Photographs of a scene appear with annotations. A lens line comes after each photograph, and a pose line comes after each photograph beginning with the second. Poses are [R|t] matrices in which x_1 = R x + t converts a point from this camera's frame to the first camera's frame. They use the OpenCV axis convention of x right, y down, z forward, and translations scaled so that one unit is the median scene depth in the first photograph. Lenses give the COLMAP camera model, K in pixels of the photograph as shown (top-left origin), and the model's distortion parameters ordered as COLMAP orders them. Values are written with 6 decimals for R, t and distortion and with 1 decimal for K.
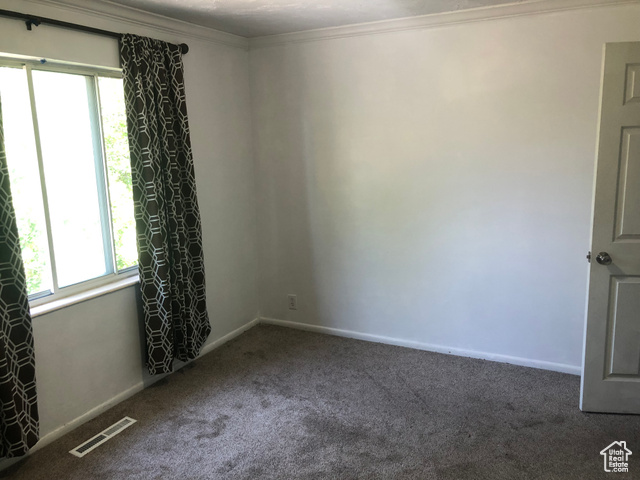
lens RADIAL K [[520.7, 0, 315.0], [0, 520.7, 229.7], [0, 0, 1]] dist [0.038658, -0.050176]
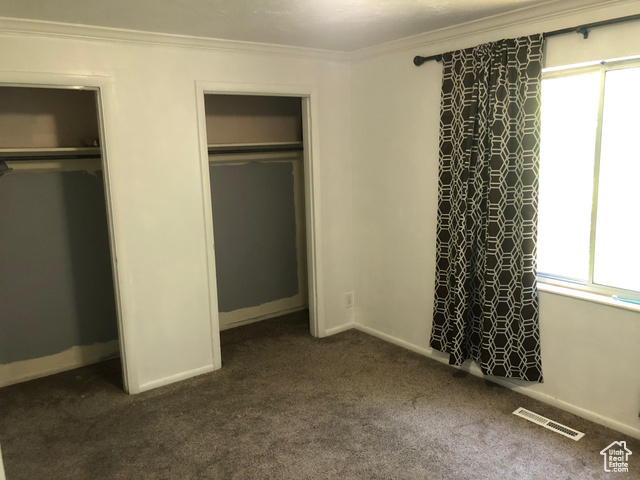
lens RADIAL K [[529.2, 0, 321.2], [0, 529.2, 226.5], [0, 0, 1]] dist [0.015985, 0.008943]
pose [[-0.428551, 0.178188, -0.885772, 0.669518], [-0.102677, 0.964405, 0.243683, -0.201620], [0.897664, 0.195379, -0.395001, 0.939883]]
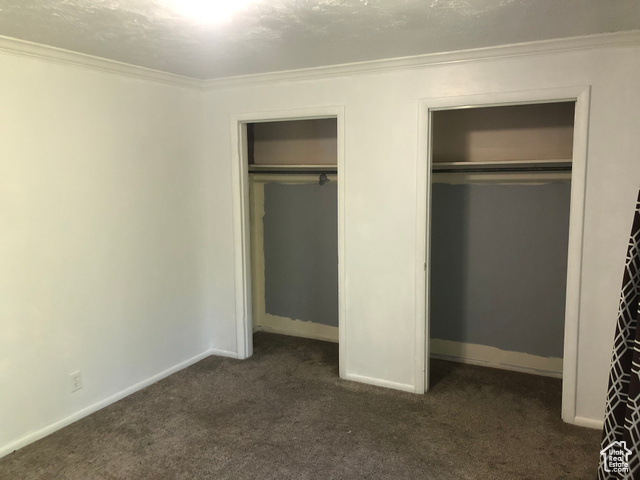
lens RADIAL K [[520.7, 0, 315.0], [0, 520.7, 229.7], [0, 0, 1]] dist [0.038658, -0.050176]
pose [[-0.999092, 0.041834, 0.008024, -0.140777], [0.042431, 0.960811, 0.273938, -0.250639], [0.003750, 0.274030, -0.961714, 1.382934]]
